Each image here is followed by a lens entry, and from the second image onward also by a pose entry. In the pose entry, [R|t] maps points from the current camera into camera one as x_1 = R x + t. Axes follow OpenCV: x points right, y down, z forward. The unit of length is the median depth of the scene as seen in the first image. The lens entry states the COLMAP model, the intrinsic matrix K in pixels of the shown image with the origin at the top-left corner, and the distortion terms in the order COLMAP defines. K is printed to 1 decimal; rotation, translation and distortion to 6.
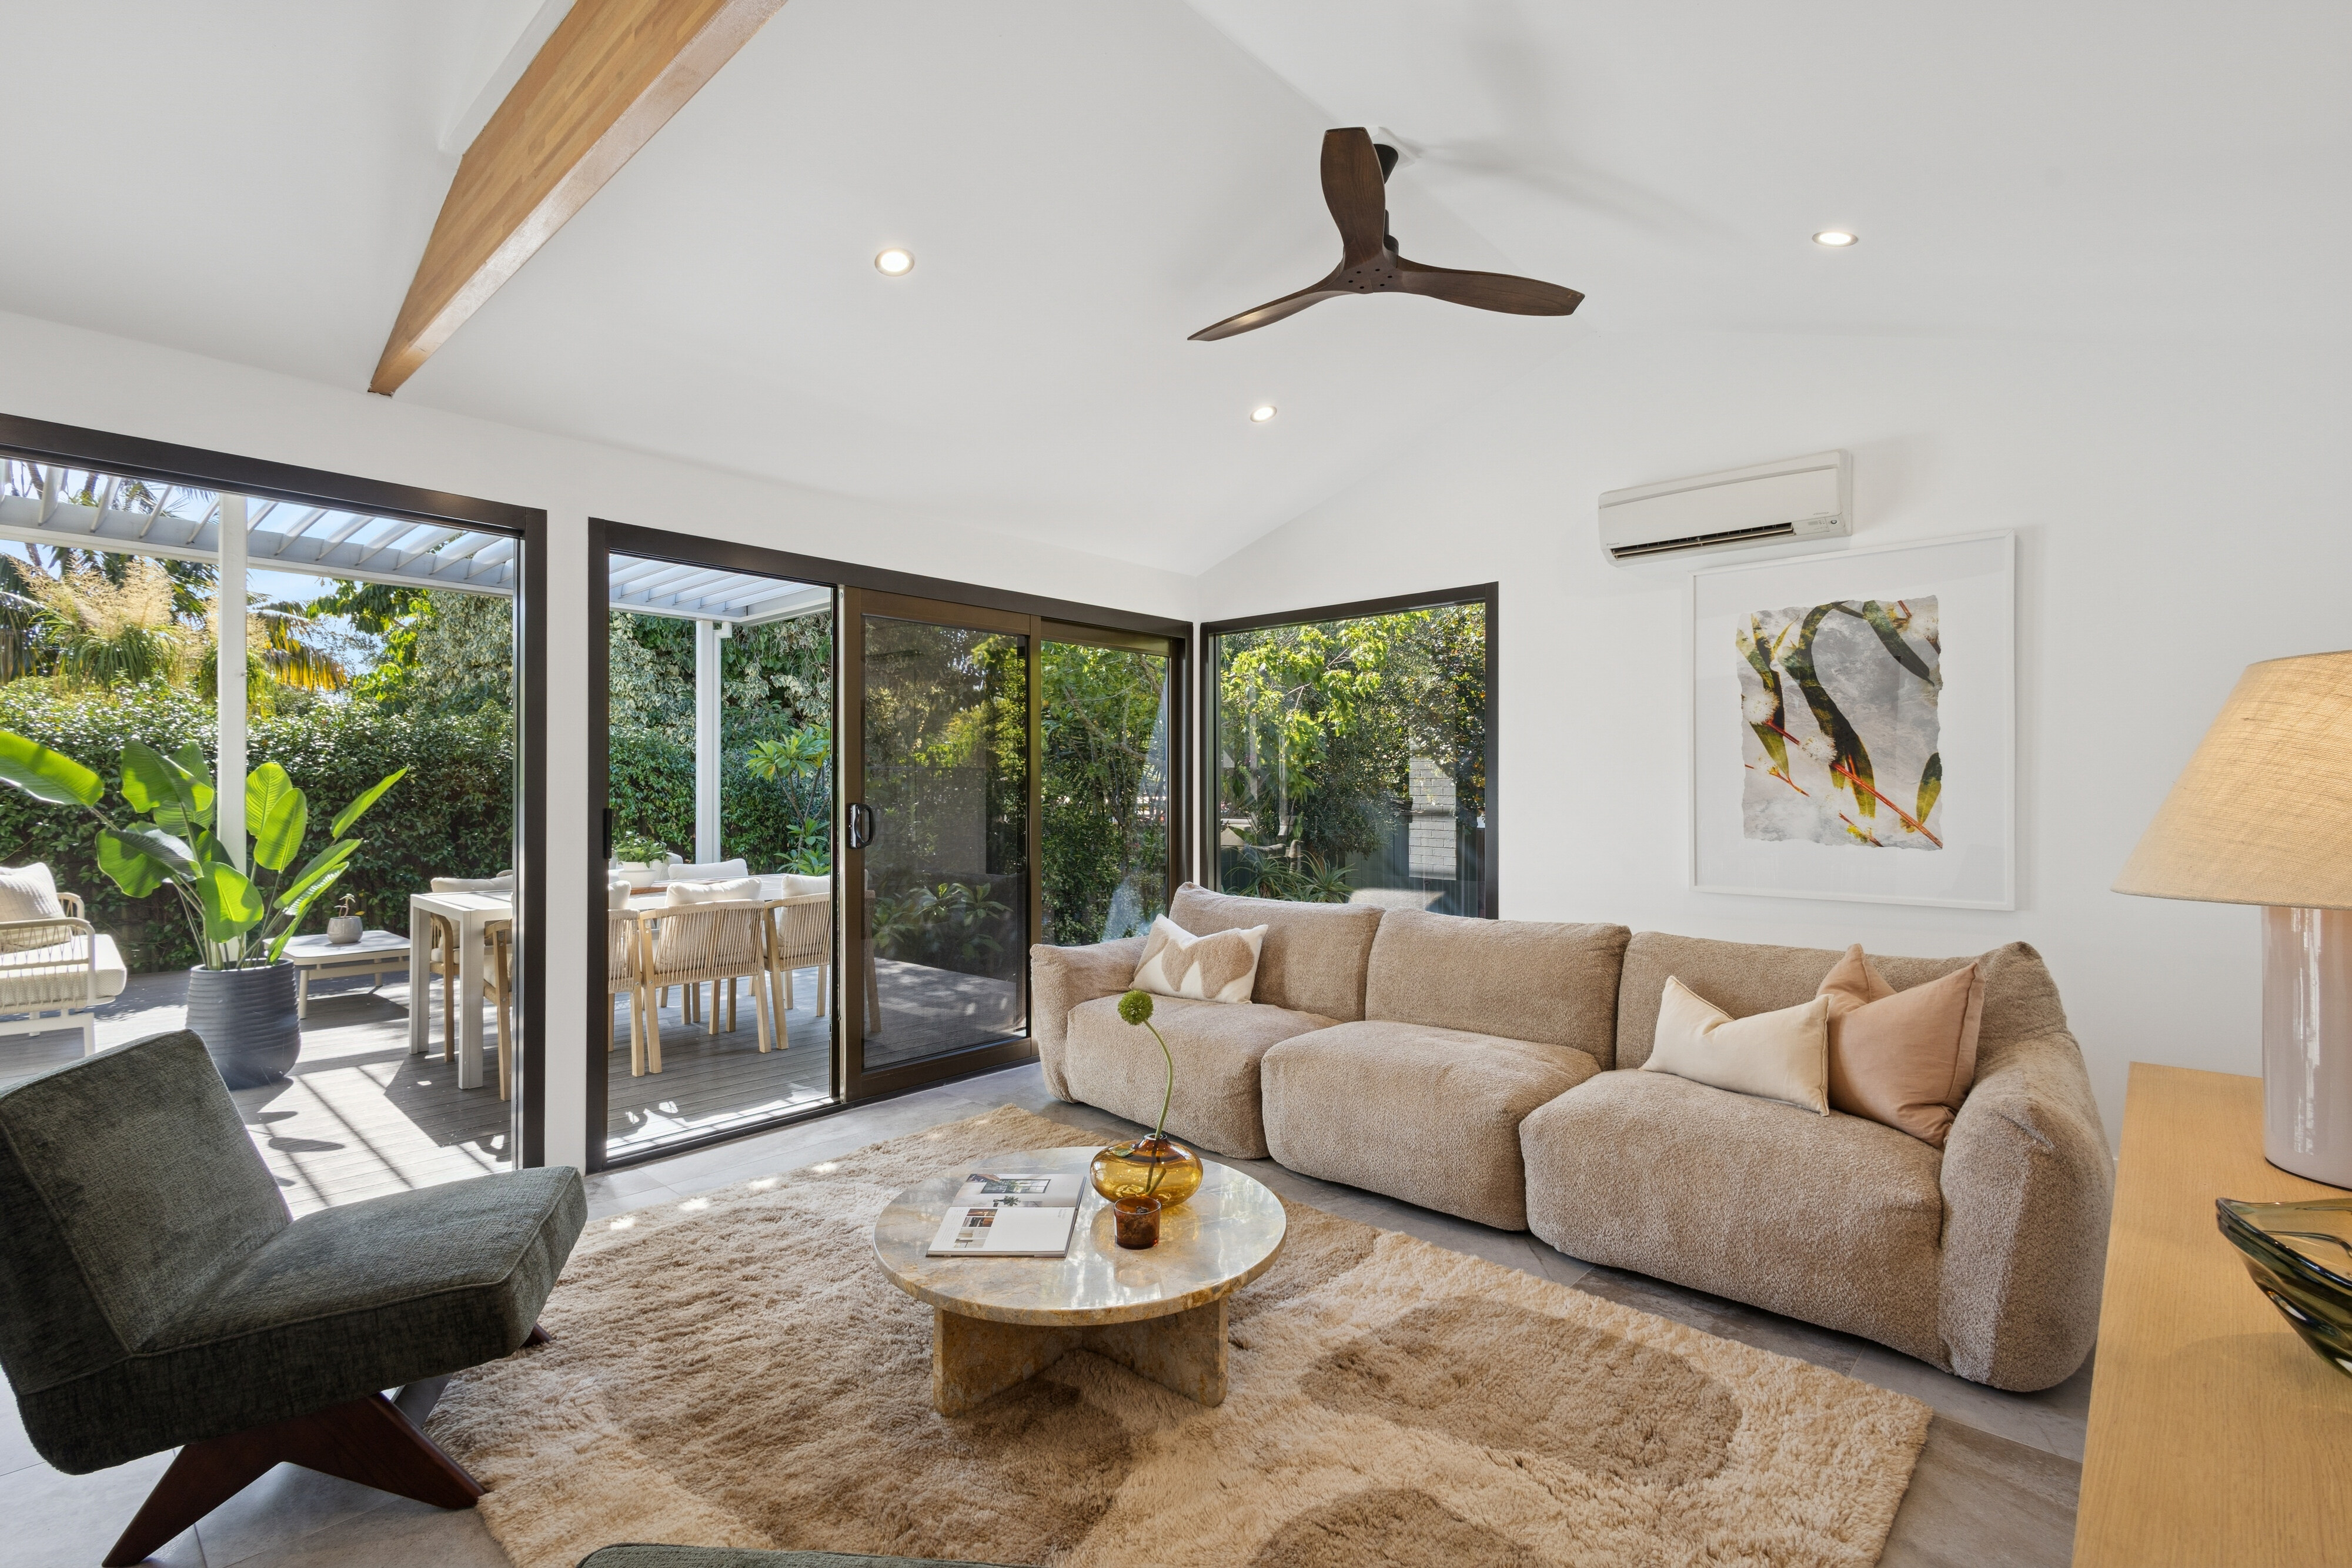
lens RADIAL K [[1084.9, 0, 1165.7], [0, 1084.9, 789.2], [0, 0, 1]] dist [0.010689, -0.003338]
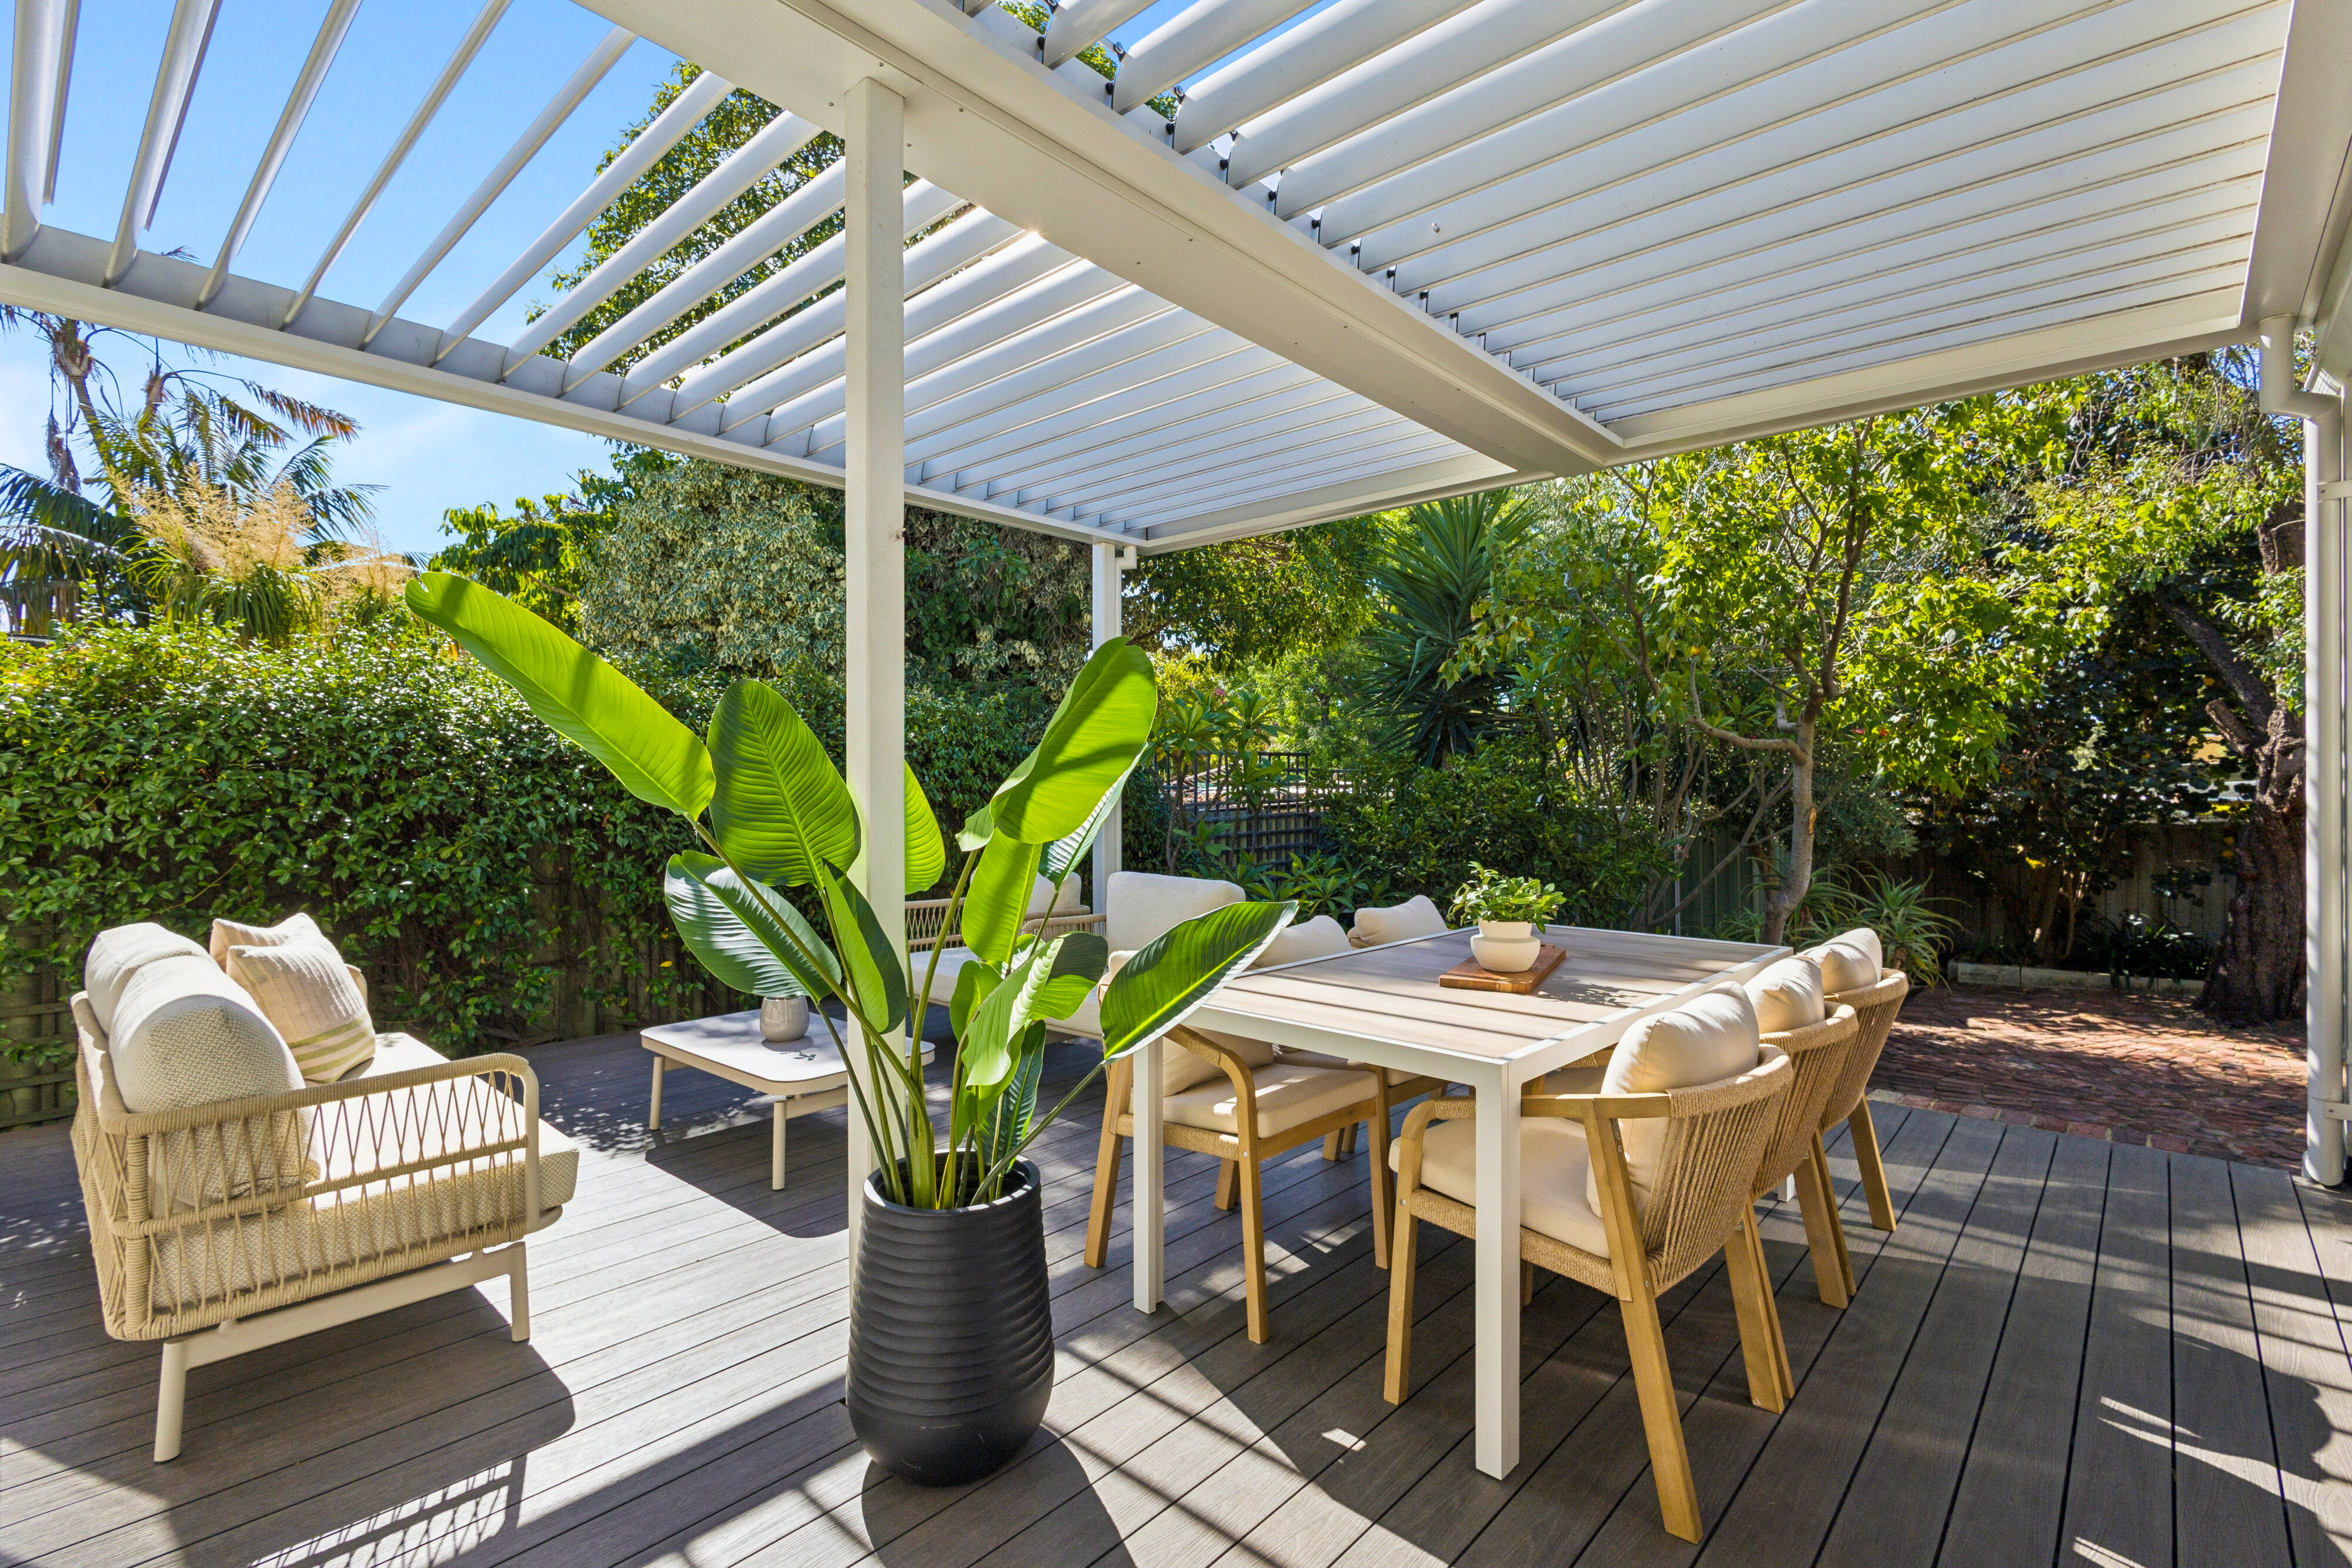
lens RADIAL K [[1084.9, 0, 1173.8], [0, 1084.9, 782.9], [0, 0, 1]] dist [0.010689, -0.003338]
pose [[0.999837, -0.008361, 0.016016, -0.927133], [0.008310, 0.999960, 0.003208, 0.001913], [-0.016042, -0.003074, 0.999867, 0.678668]]
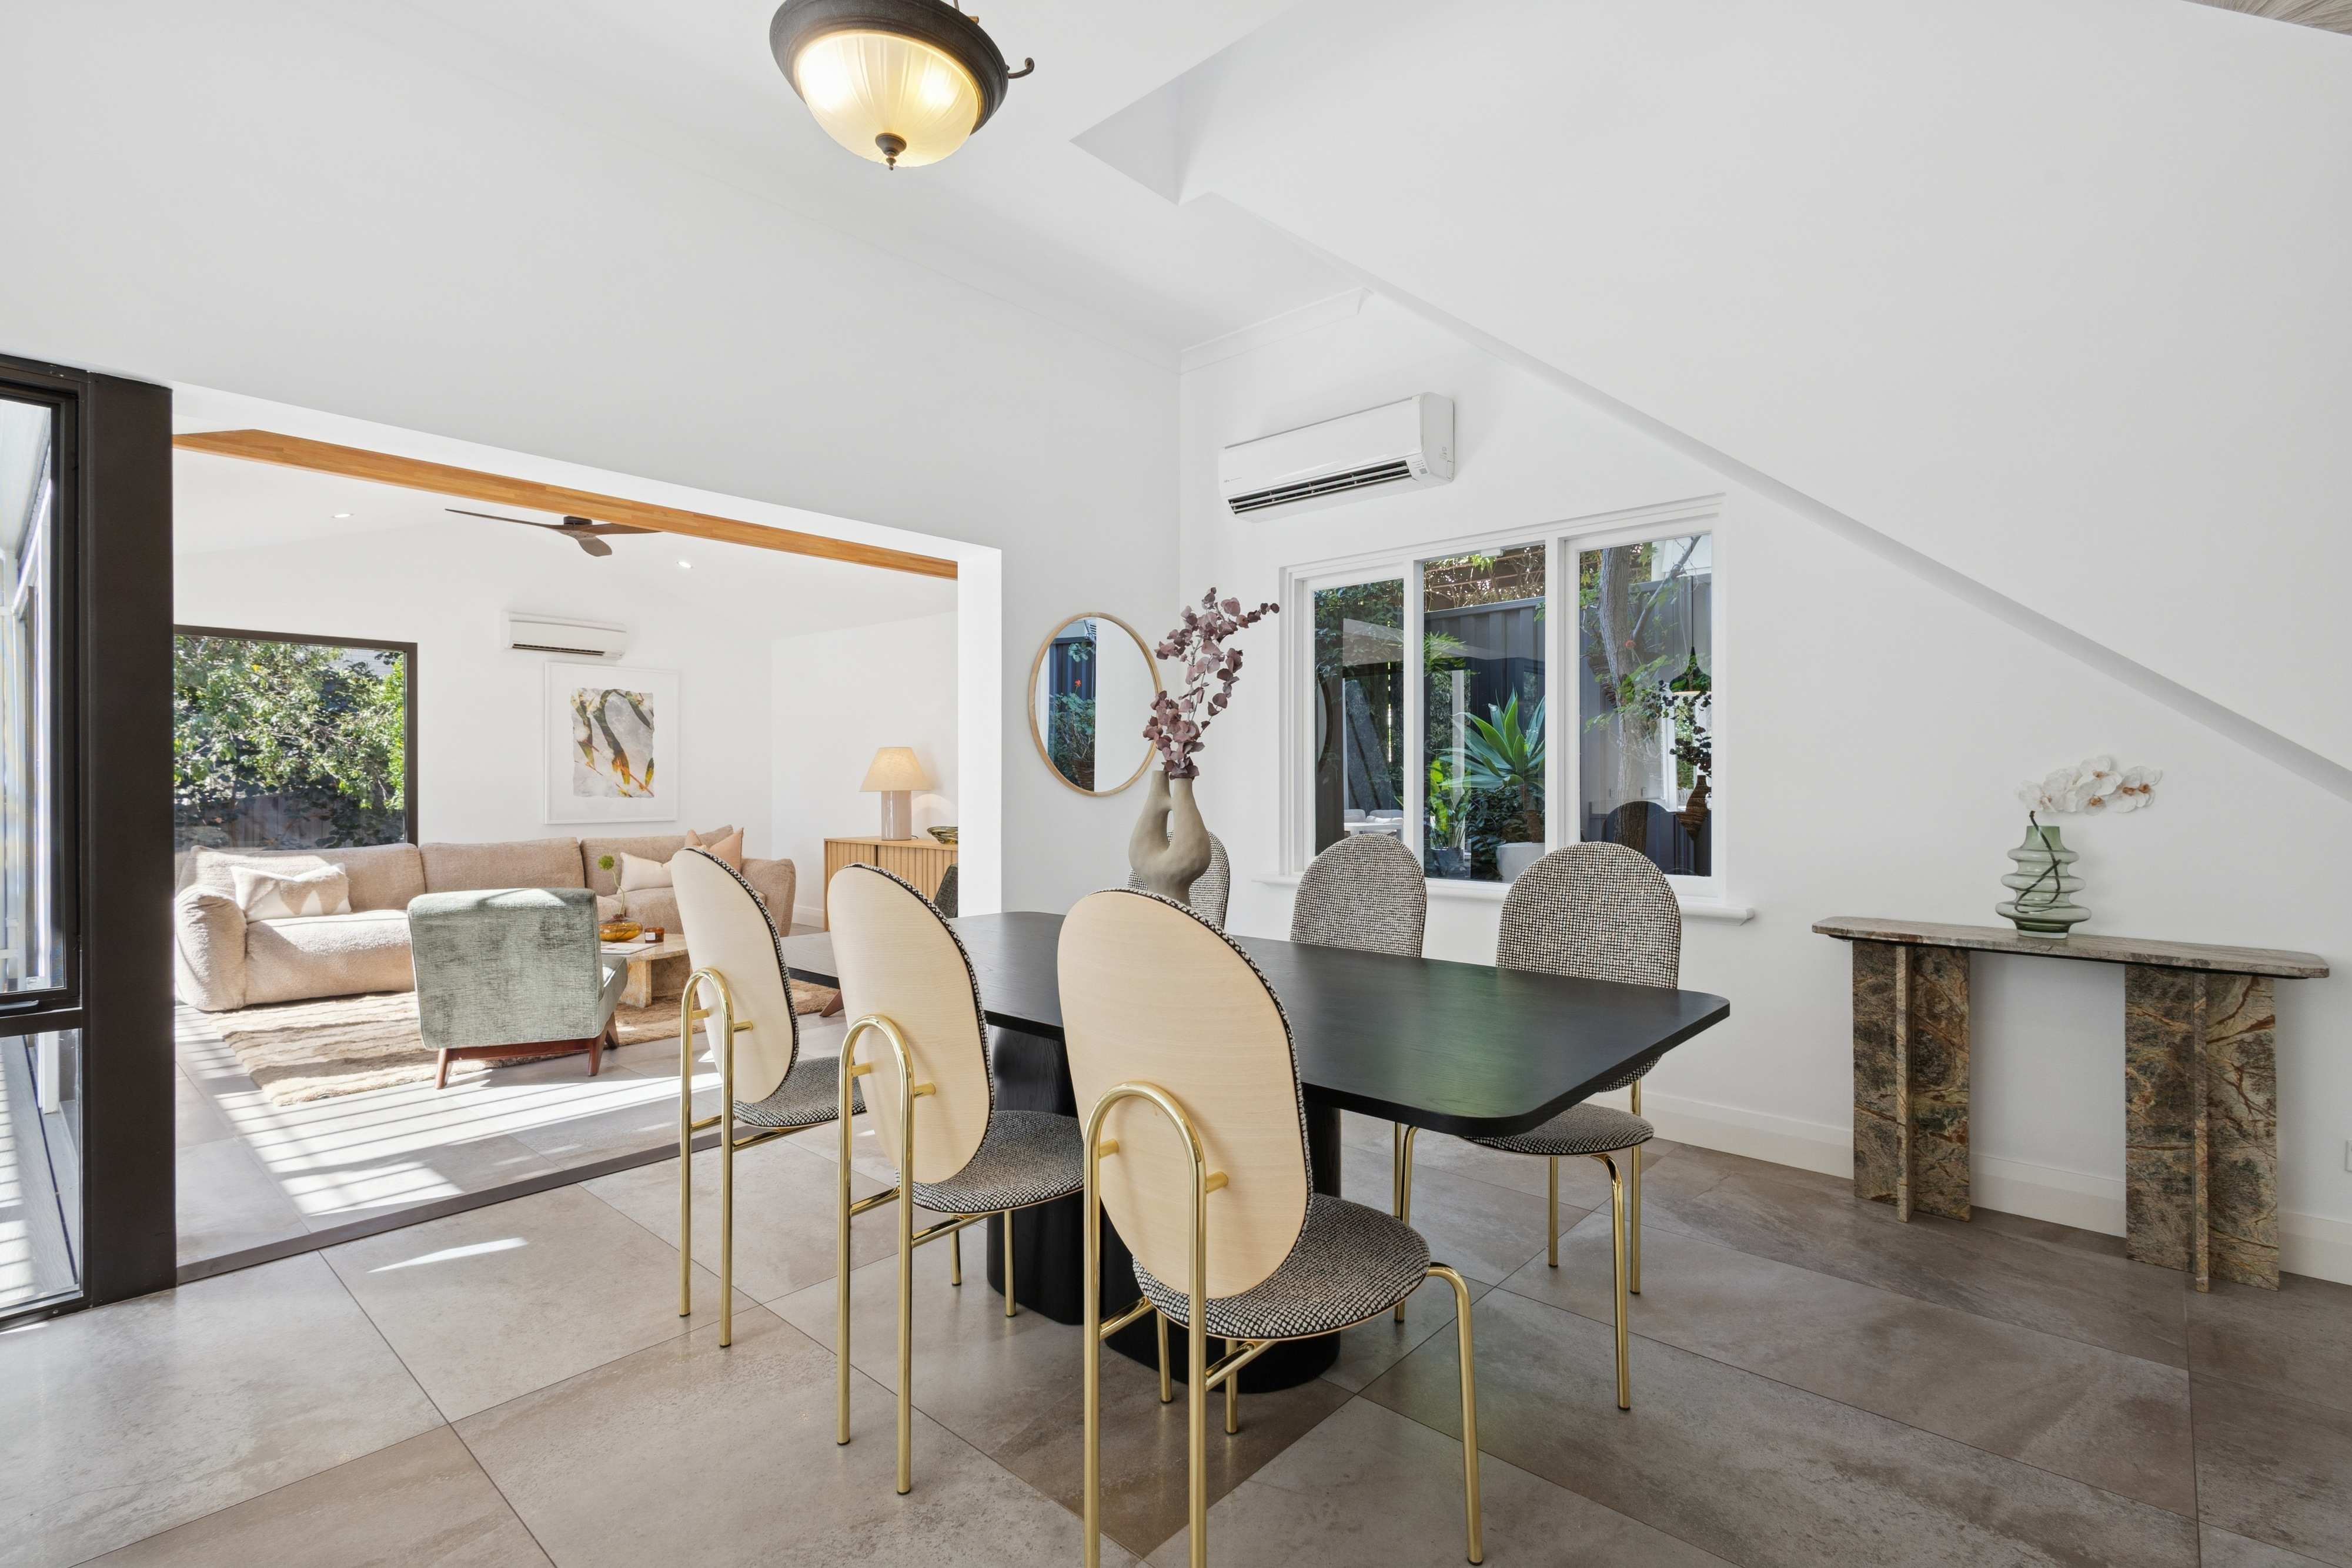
lens RADIAL K [[1084.9, 0, 1181.0], [0, 1084.9, 781.5], [0, 0, 1]] dist [0.010689, -0.003338]
pose [[-0.018184, 0.002489, 0.999832, -1.580212], [0.005911, 0.999980, -0.002382, 0.029301], [-0.999817, 0.005866, -0.018199, -0.118645]]
